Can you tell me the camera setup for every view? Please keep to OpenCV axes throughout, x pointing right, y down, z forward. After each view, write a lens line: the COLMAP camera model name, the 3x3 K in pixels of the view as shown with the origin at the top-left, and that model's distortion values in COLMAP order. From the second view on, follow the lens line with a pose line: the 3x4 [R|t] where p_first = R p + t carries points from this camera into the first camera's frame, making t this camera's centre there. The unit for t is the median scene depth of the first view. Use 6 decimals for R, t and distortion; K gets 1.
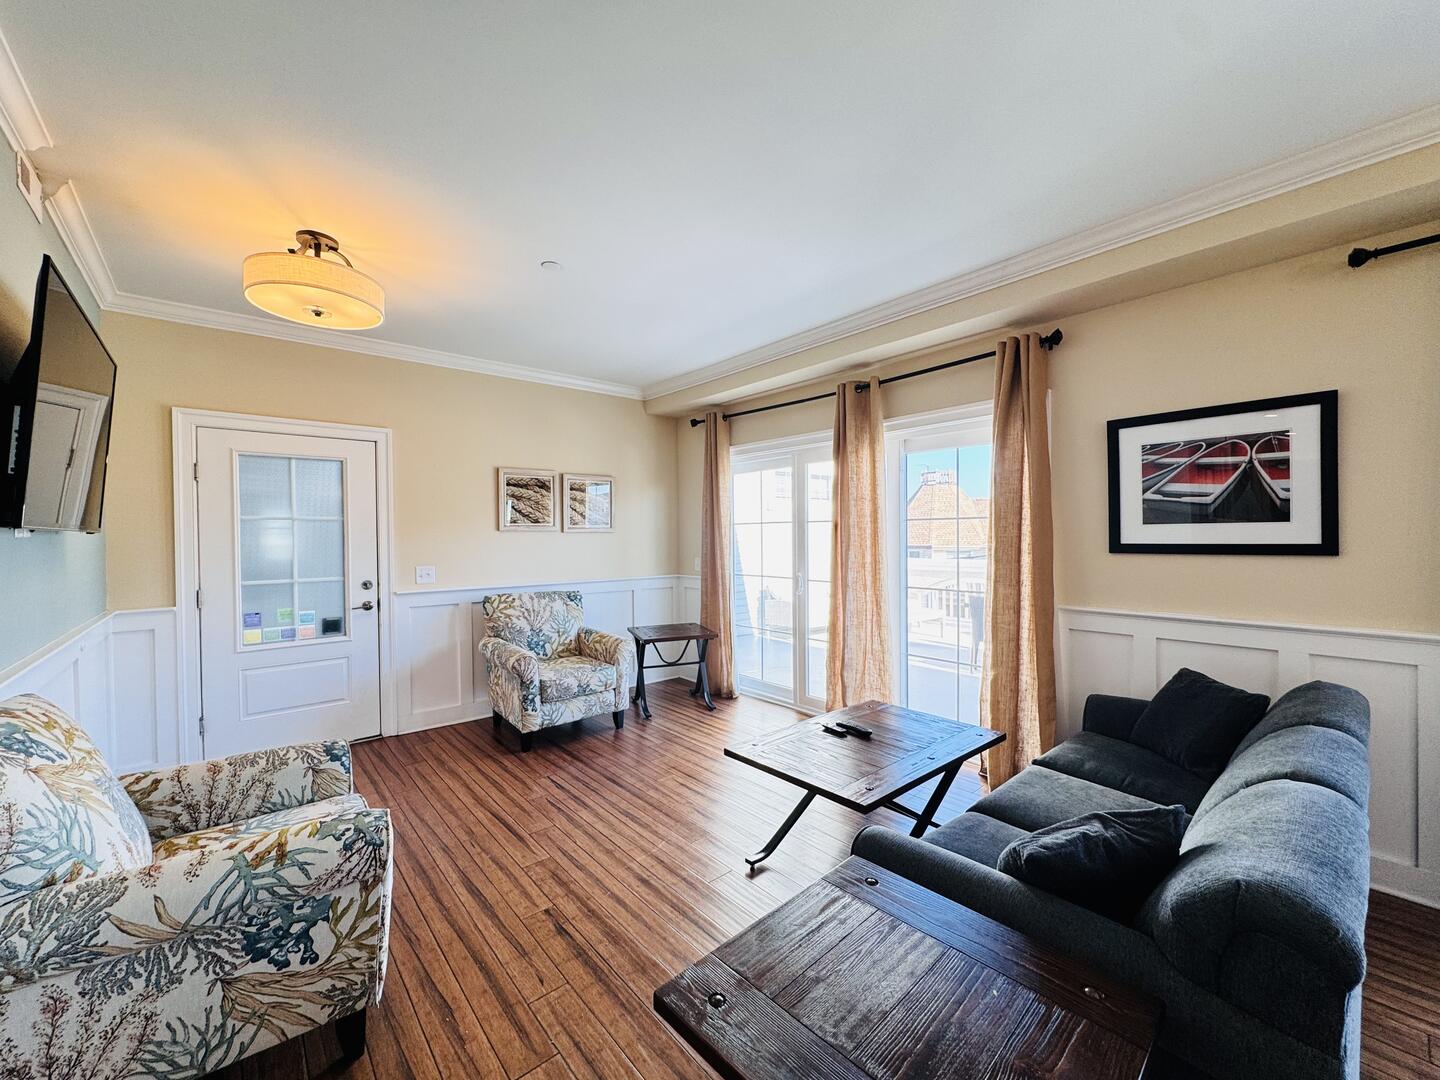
lens RADIAL K [[571.8, 0, 716.5], [0, 571.8, 542.6], [0, 0, 1]] dist [-0.003691, 0.000291]
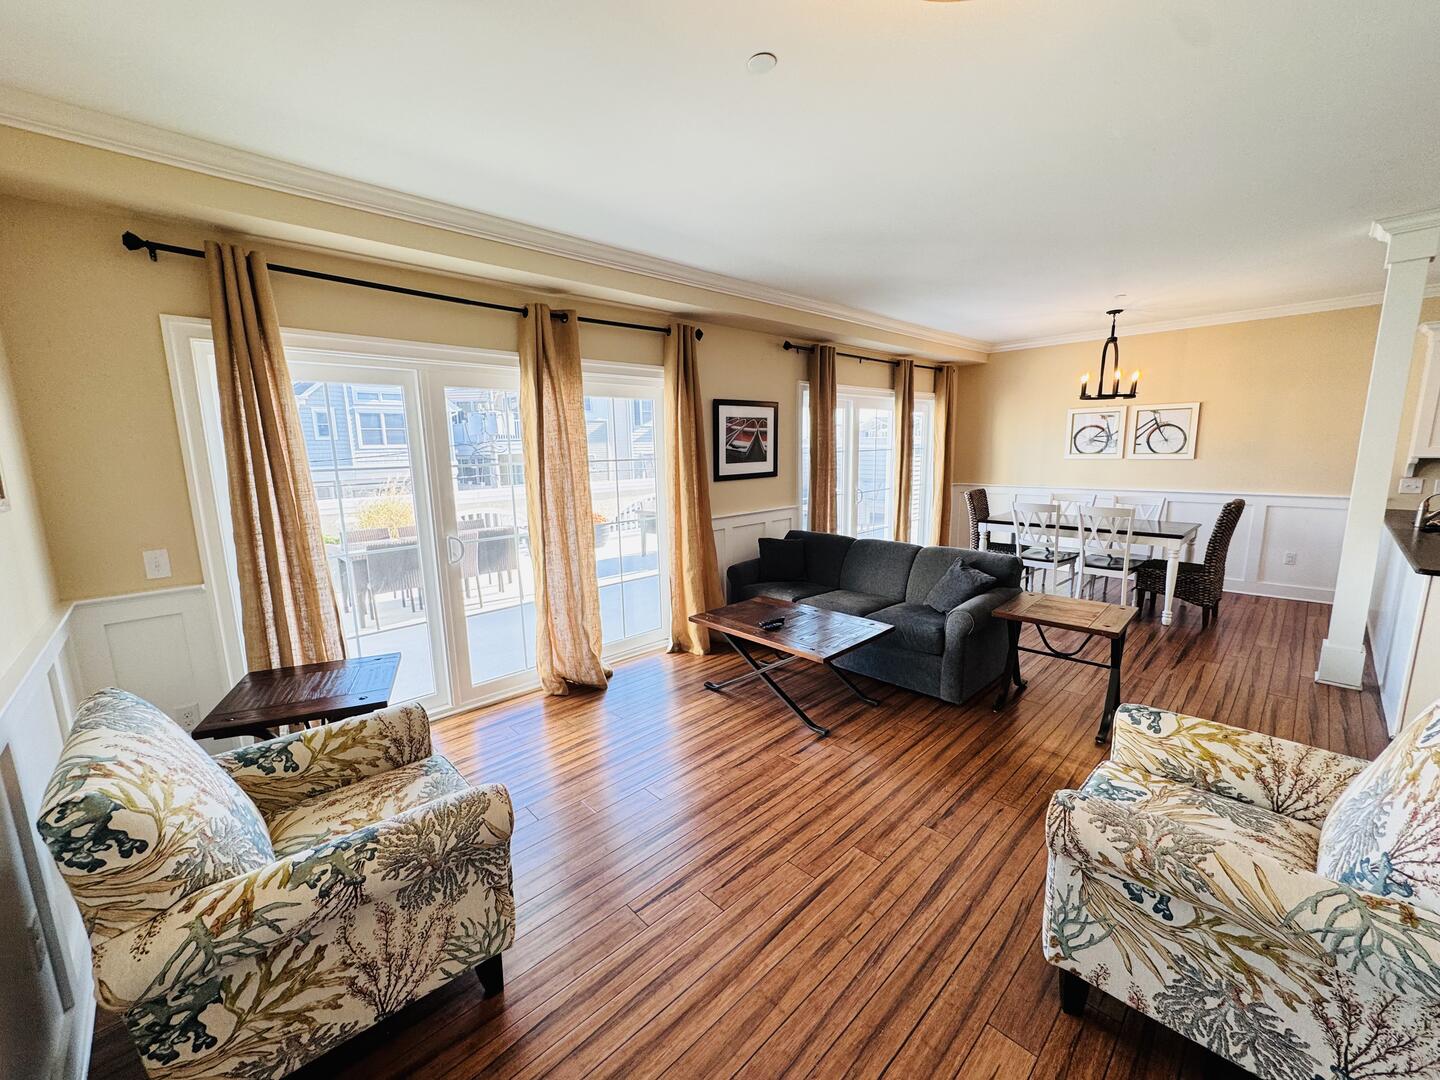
lens RADIAL K [[571.8, 0, 716.5], [0, 571.8, 542.6], [0, 0, 1]] dist [-0.003691, 0.000291]
pose [[-0.048867, -0.159428, 0.985999, -1.024673], [0.033469, 0.986363, 0.161145, -0.078673], [-0.998244, 0.040876, -0.042864, 1.149922]]
